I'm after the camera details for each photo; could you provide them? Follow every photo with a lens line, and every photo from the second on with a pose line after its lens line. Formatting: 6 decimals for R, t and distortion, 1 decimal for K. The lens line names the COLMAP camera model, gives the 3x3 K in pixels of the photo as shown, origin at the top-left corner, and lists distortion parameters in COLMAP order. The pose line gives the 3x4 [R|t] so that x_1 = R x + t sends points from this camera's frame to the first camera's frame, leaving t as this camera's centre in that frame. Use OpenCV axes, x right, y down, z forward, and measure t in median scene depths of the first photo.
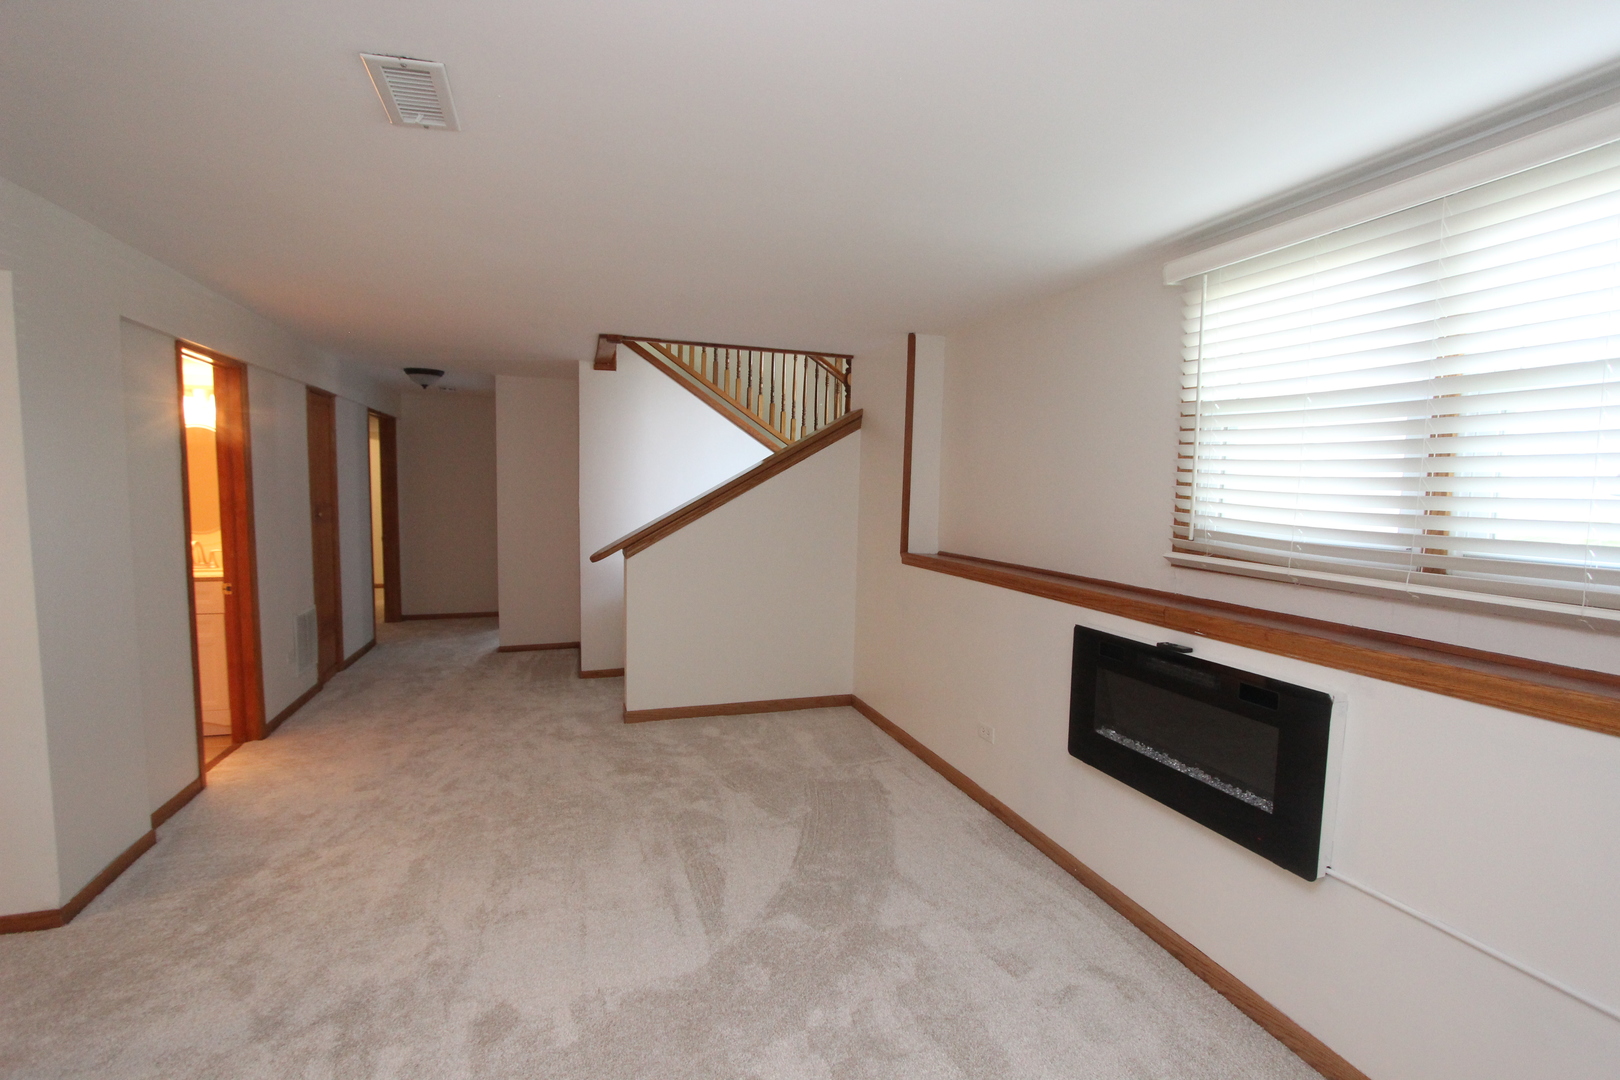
lens RADIAL K [[742.8, 0, 814.2], [0, 742.8, 556.6], [0, 0, 1]] dist [-0.021899, 0.001054]
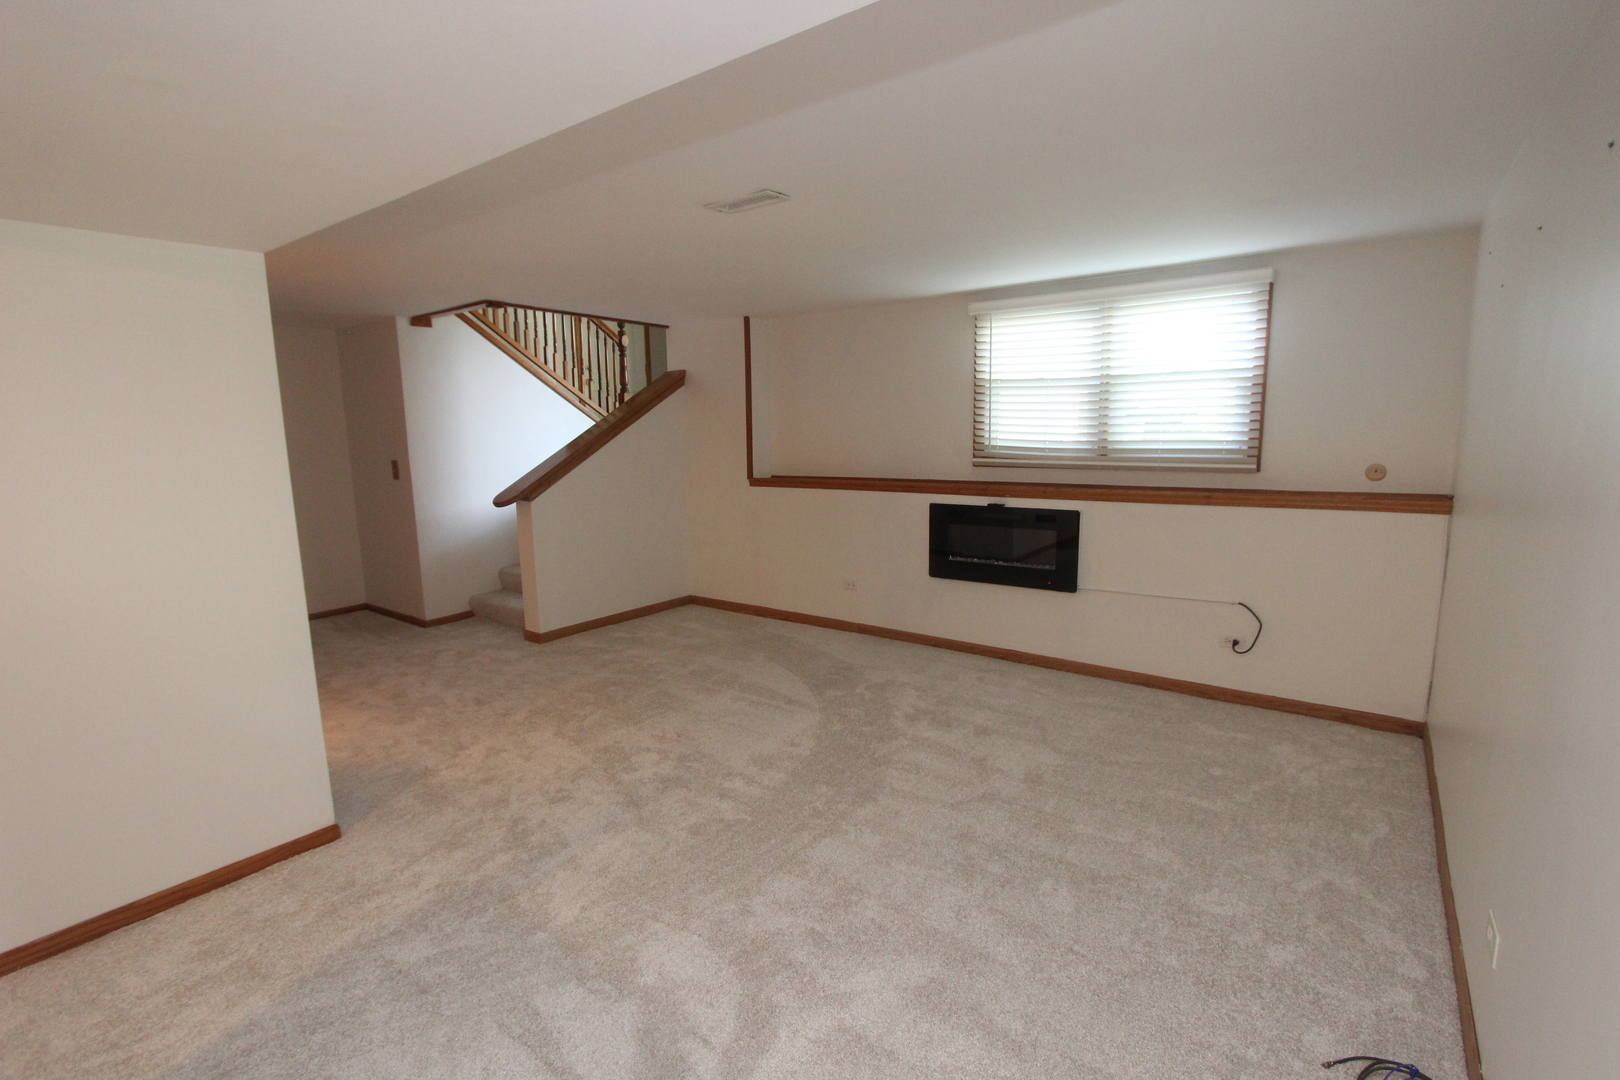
lens RADIAL K [[742.8, 0, 814.2], [0, 742.8, 556.6], [0, 0, 1]] dist [-0.021899, 0.001054]
pose [[0.817877, -0.126517, 0.561311, -0.605449], [0.084347, 0.991351, 0.100547, 0.010409], [-0.569177, -0.034890, 0.821475, -0.213872]]
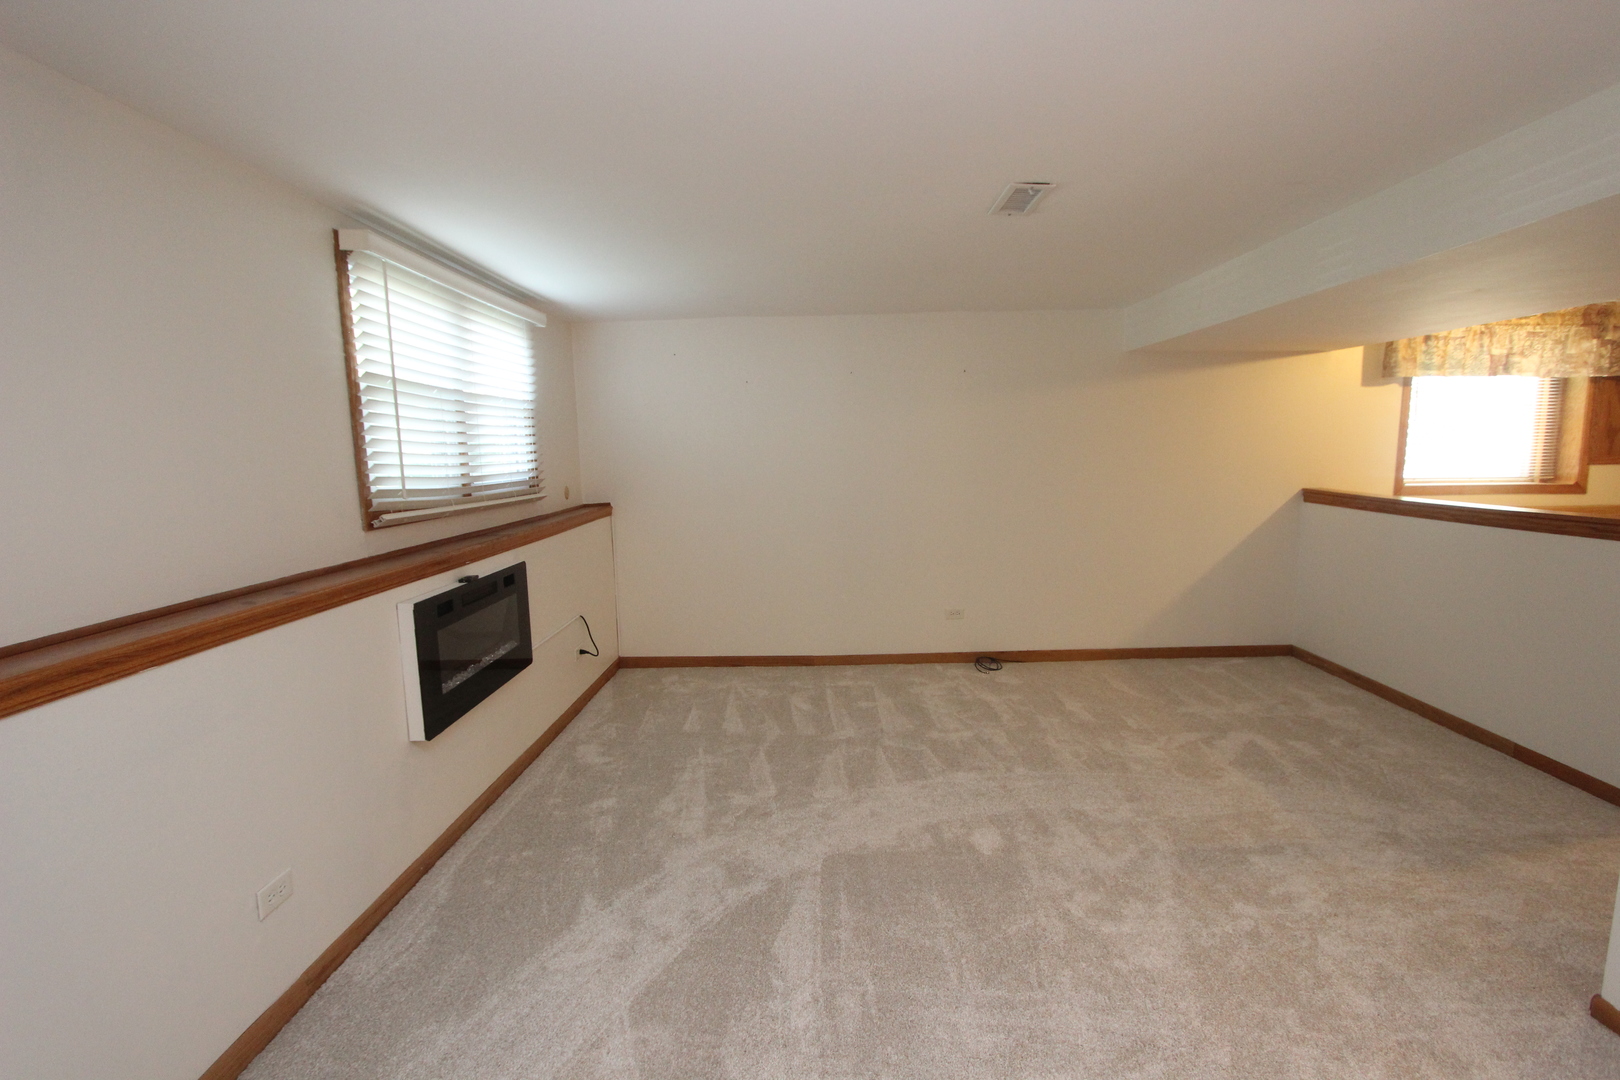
lens RADIAL K [[742.8, 0, 814.2], [0, 742.8, 556.6], [0, 0, 1]] dist [-0.021899, 0.001054]
pose [[-0.941988, -0.051538, 0.331665, -0.279409], [0.028464, 0.972315, 0.231933, -0.109411], [-0.334437, 0.227919, -0.914443, 1.114659]]
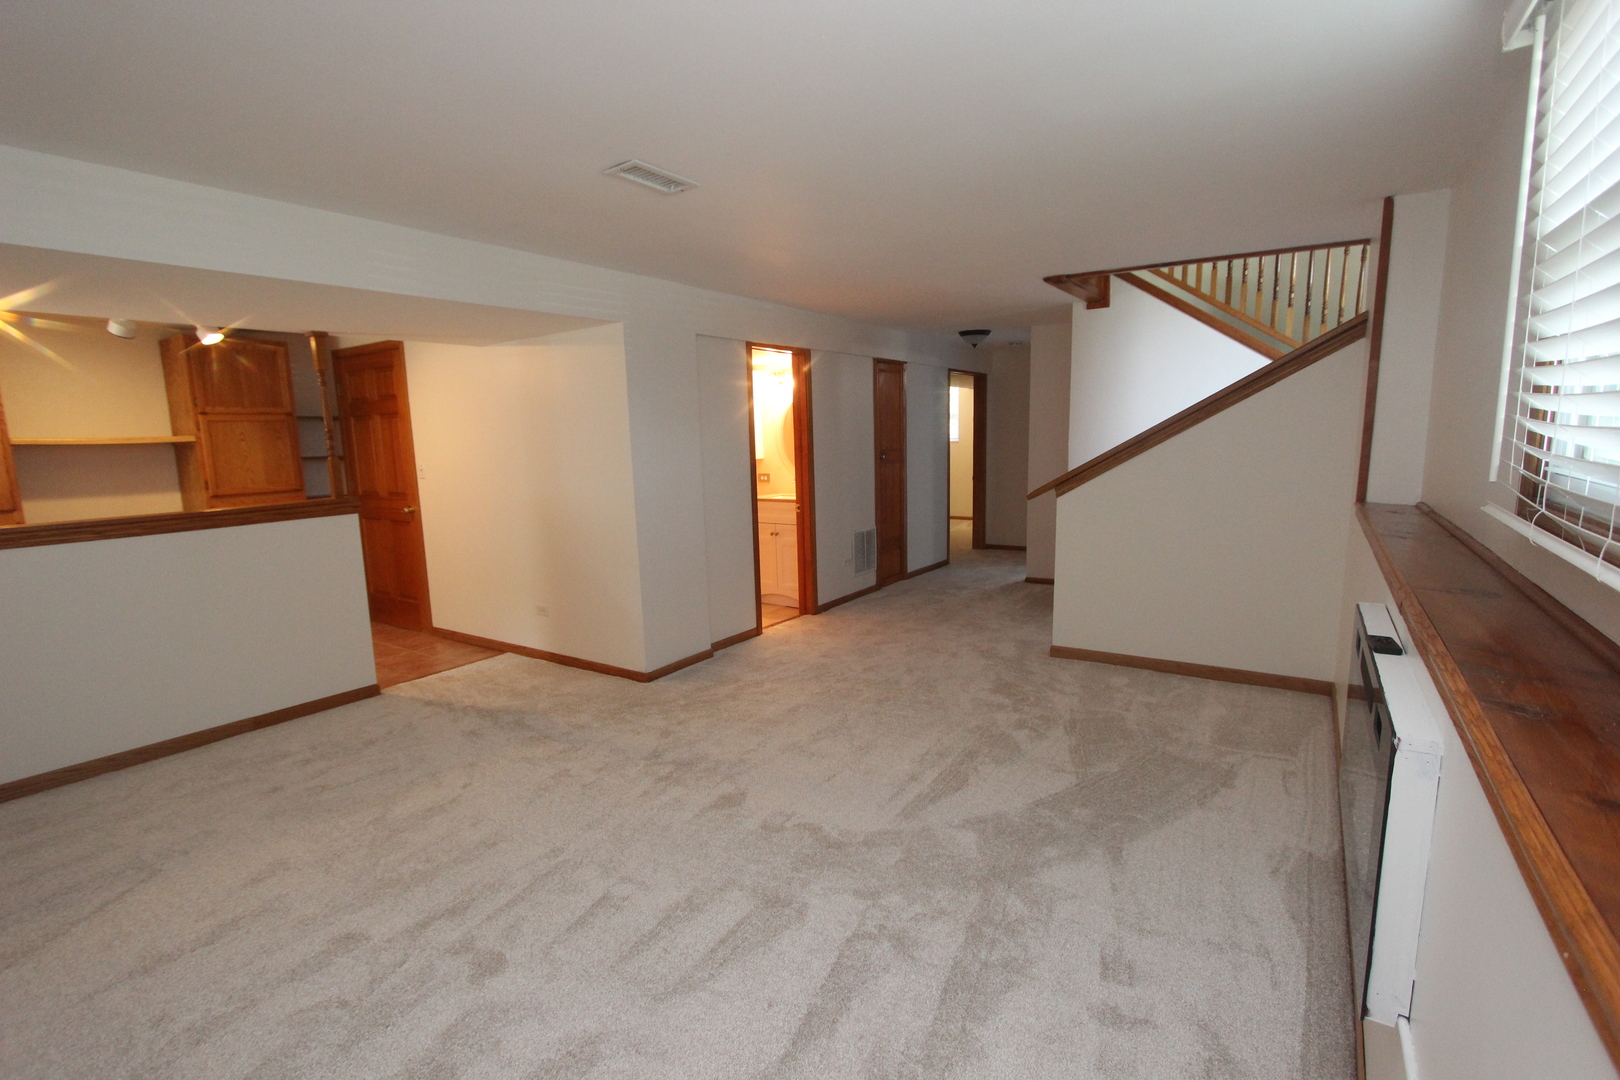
lens RADIAL K [[742.8, 0, 814.2], [0, 742.8, 556.6], [0, 0, 1]] dist [-0.021899, 0.001054]
pose [[0.614017, 0.095780, -0.783460, 0.387861], [-0.038873, 0.995075, 0.091185, 0.003821], [0.788335, -0.025534, 0.614717, 0.116247]]
